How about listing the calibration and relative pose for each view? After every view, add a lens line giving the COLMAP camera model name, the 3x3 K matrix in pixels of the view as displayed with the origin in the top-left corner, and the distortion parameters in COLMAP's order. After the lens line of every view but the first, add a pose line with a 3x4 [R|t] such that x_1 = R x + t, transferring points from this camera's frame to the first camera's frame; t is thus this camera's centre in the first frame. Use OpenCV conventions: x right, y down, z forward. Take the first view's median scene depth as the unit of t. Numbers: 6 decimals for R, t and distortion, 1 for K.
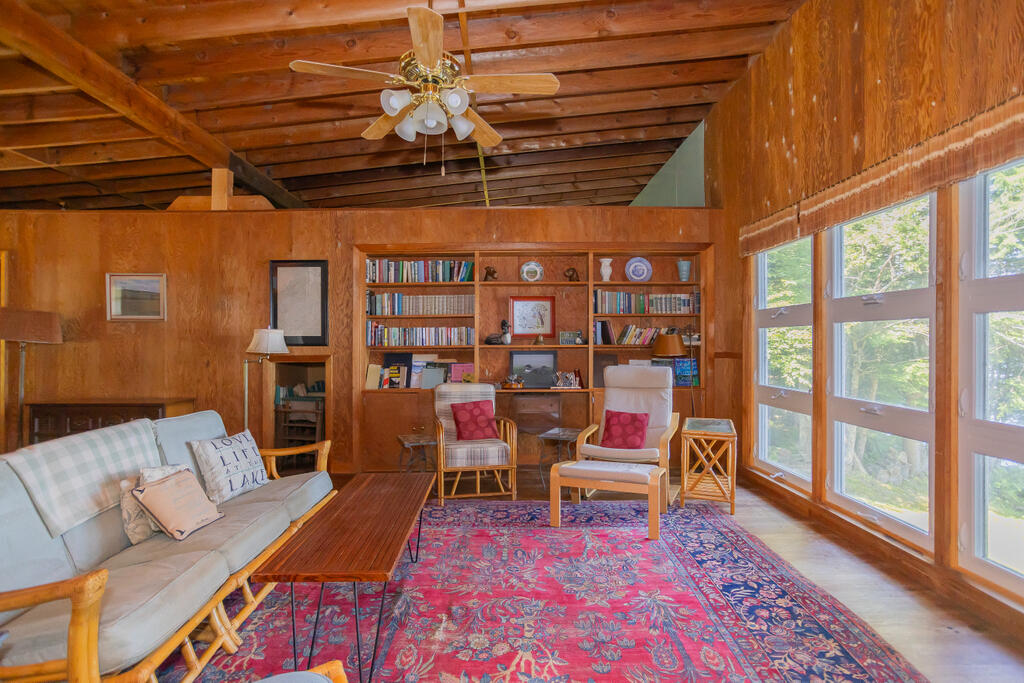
lens RADIAL K [[504.4, 0, 512.0], [0, 504.4, 341.5], [0, 0, 1]] dist [-0.053379, 0.037430]
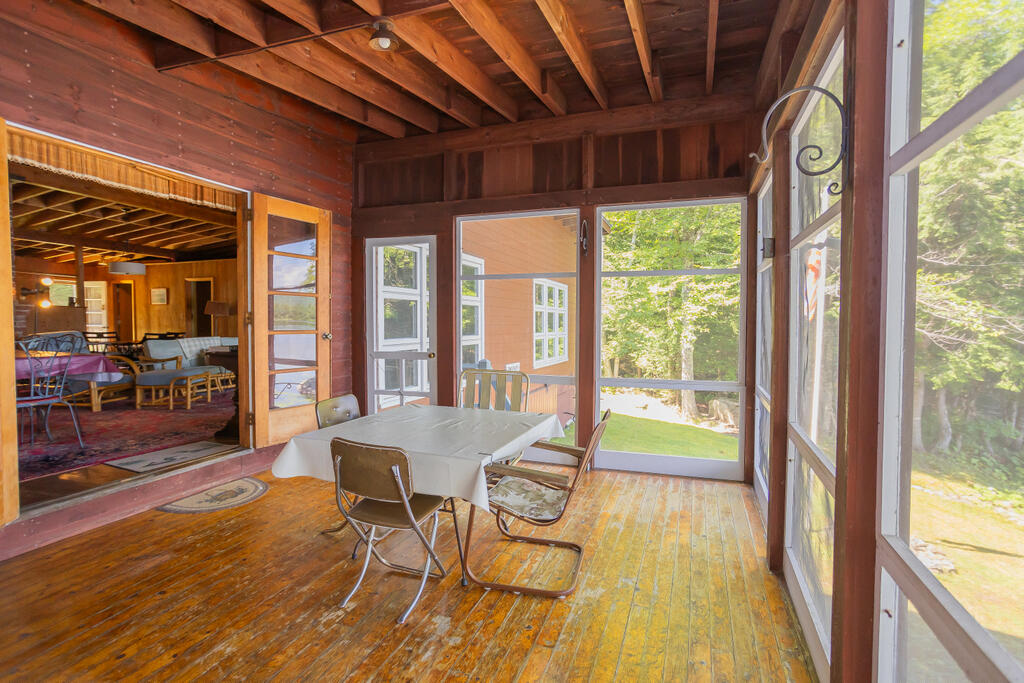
lens RADIAL K [[504.4, 0, 512.0], [0, 504.4, 341.5], [0, 0, 1]] dist [-0.053379, 0.037430]
pose [[0.933090, 0.017127, -0.359234, 1.206226], [-0.002627, 0.999163, 0.040813, 0.024921], [0.359632, -0.037139, 0.932355, -0.735985]]
